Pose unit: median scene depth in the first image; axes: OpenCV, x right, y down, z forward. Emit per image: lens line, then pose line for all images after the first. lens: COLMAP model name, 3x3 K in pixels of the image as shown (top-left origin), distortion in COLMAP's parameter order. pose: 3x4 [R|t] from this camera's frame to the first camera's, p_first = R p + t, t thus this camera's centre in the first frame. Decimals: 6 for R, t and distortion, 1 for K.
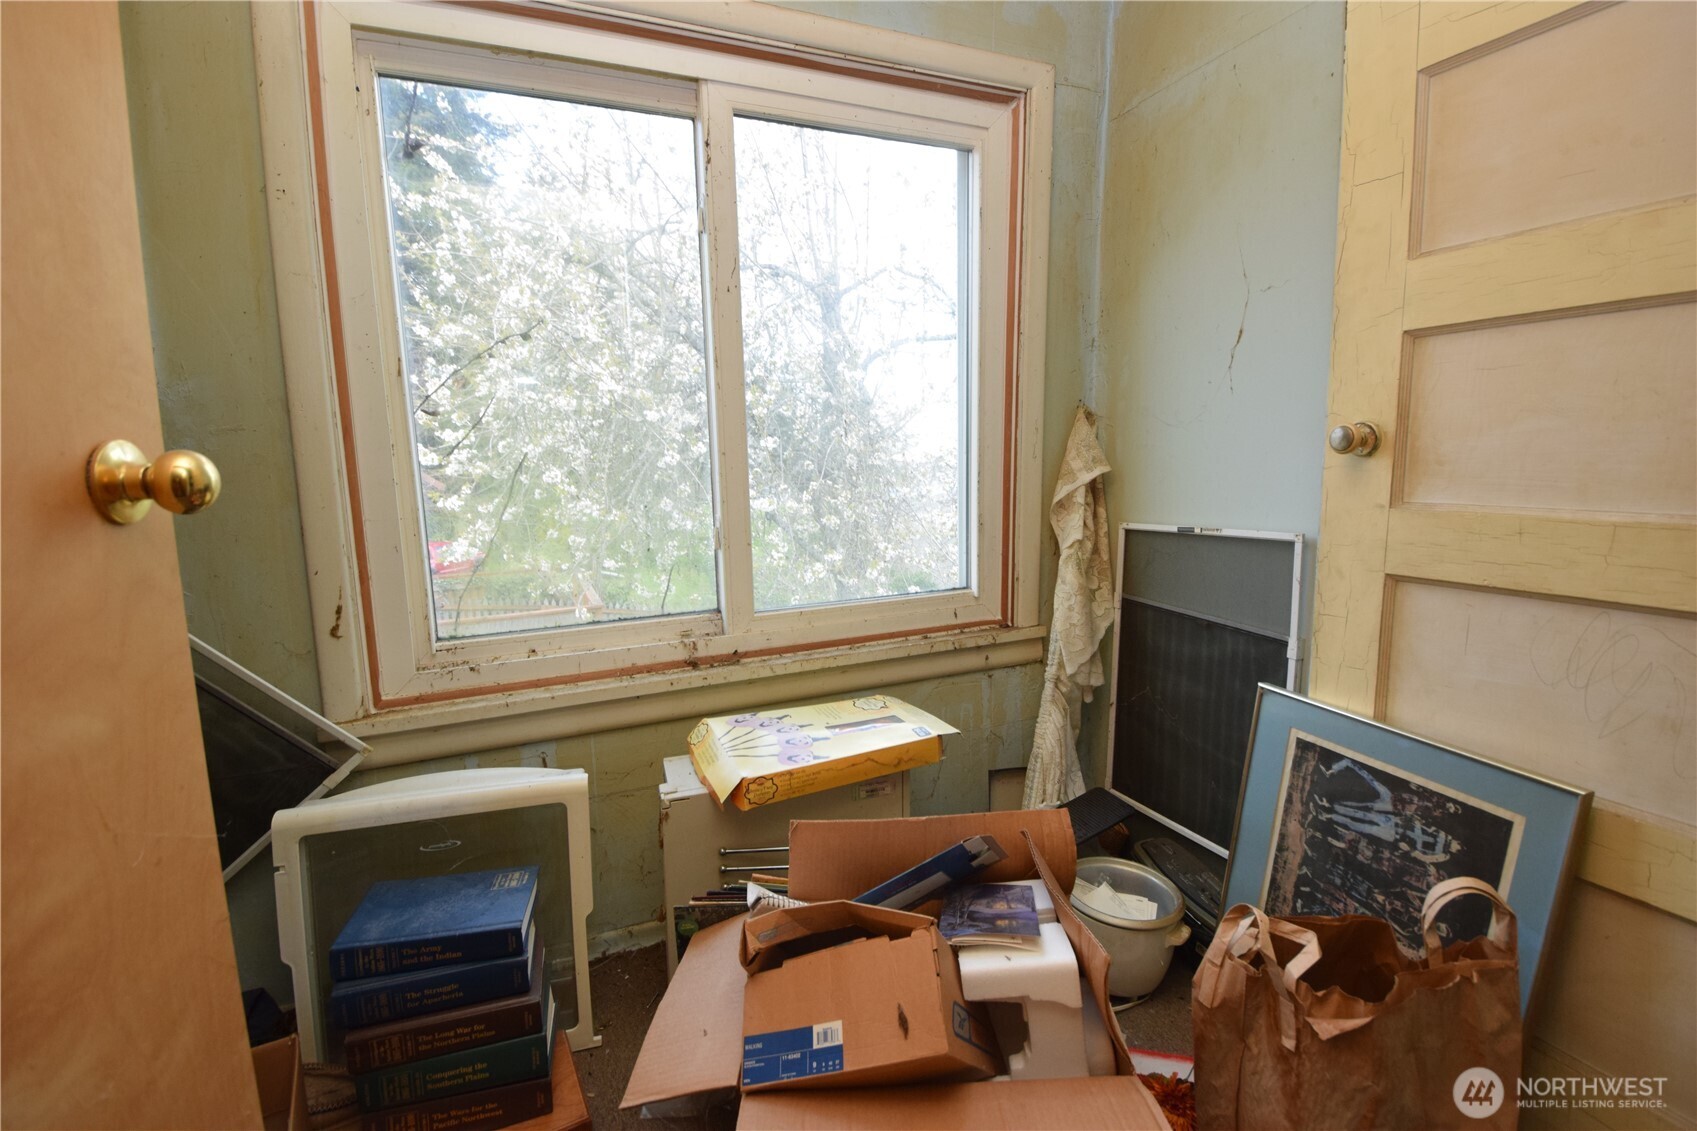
lens RADIAL K [[742.5, 0, 854.5], [0, 742.5, 555.8], [0, 0, 1]] dist [0.004185, -0.016334]
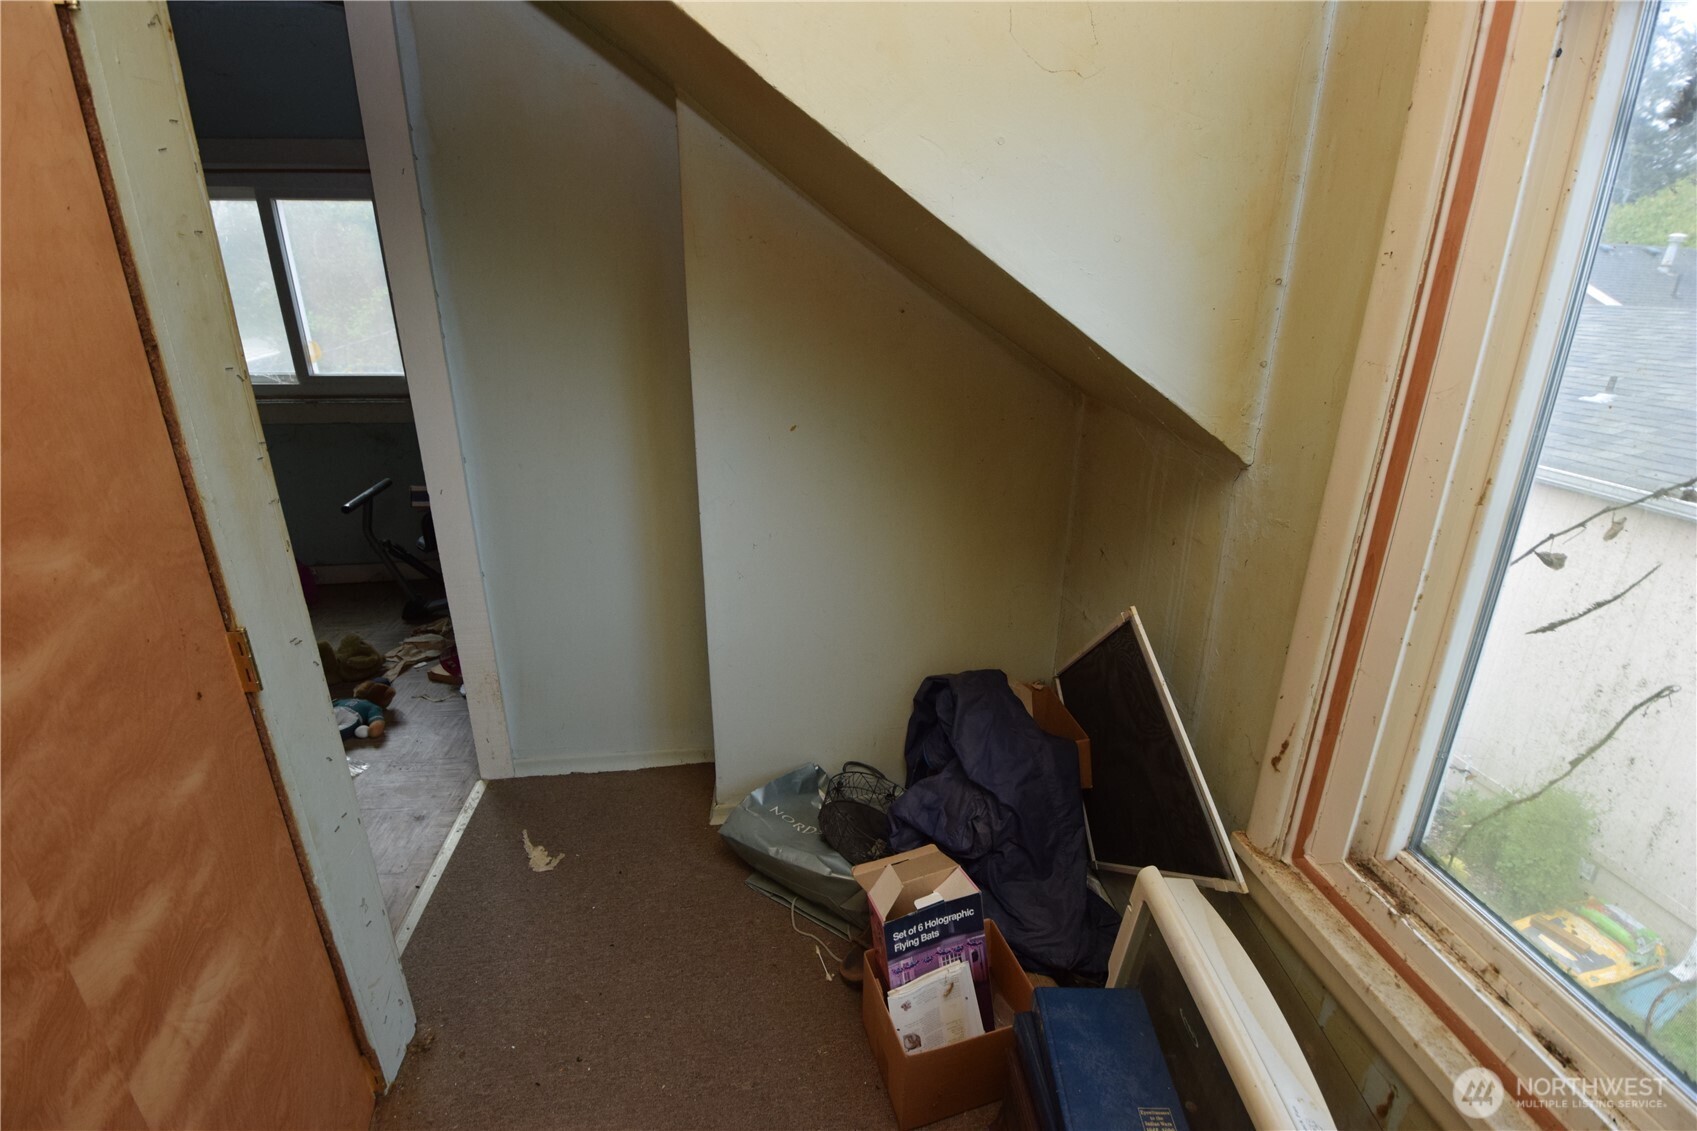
lens RADIAL K [[742.5, 0, 852.0], [0, 742.5, 553.0], [0, 0, 1]] dist [0.004185, -0.016334]
pose [[-0.262578, 0.343235, -0.901800, 0.151532], [-0.130717, 0.913325, 0.385683, -0.417756], [0.956016, 0.219152, -0.194952, 0.658215]]
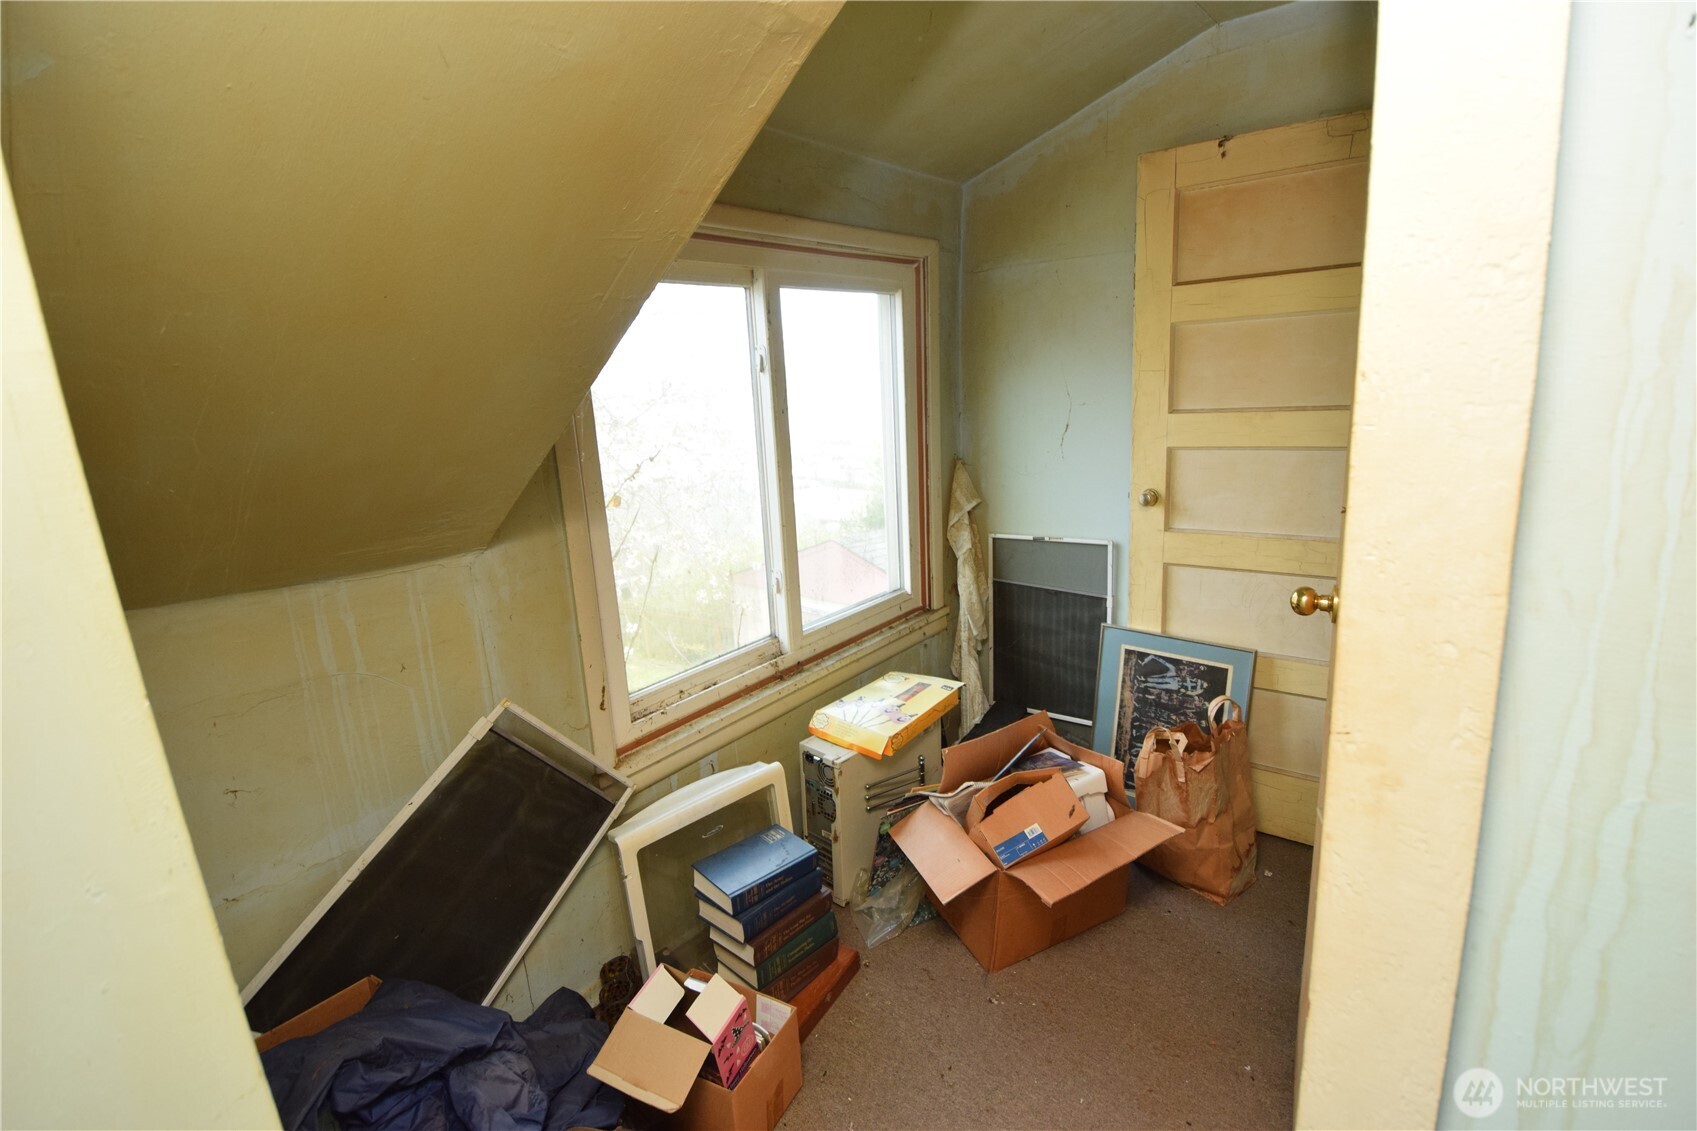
lens RADIAL K [[780.8, 0, 841.3], [0, 780.8, 558.4], [0, 0, 1]] dist [-0.017548, -0.000908]
pose [[0.885113, -0.135815, 0.445117, -0.946862], [0.103825, 0.989989, 0.095613, -0.263480], [-0.453647, -0.038415, 0.890353, -0.467913]]
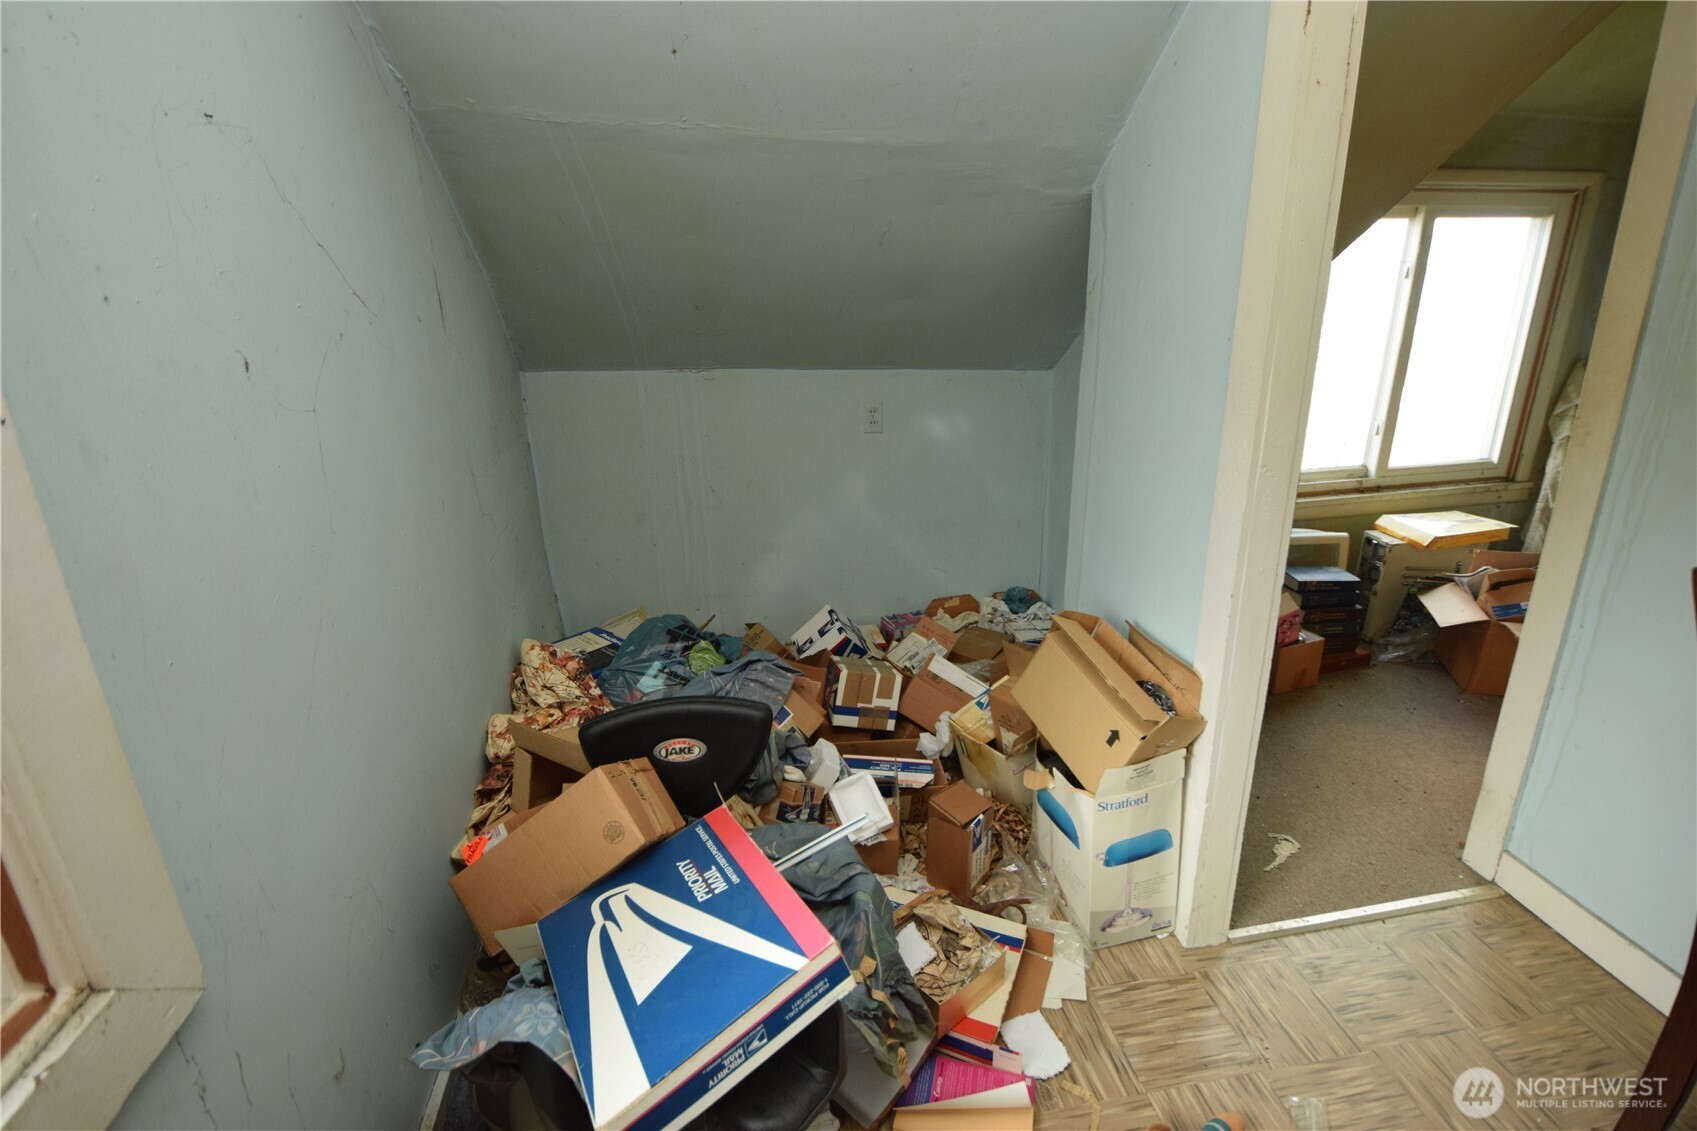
lens RADIAL K [[780.8, 0, 858.6], [0, 780.8, 550.2], [0, 0, 1]] dist [-0.017548, -0.000908]
pose [[0.975814, 0.064548, -0.208858, -1.440953], [-0.024607, 0.981774, 0.188452, -0.083156], [0.217215, -0.178755, 0.959617, -1.820906]]
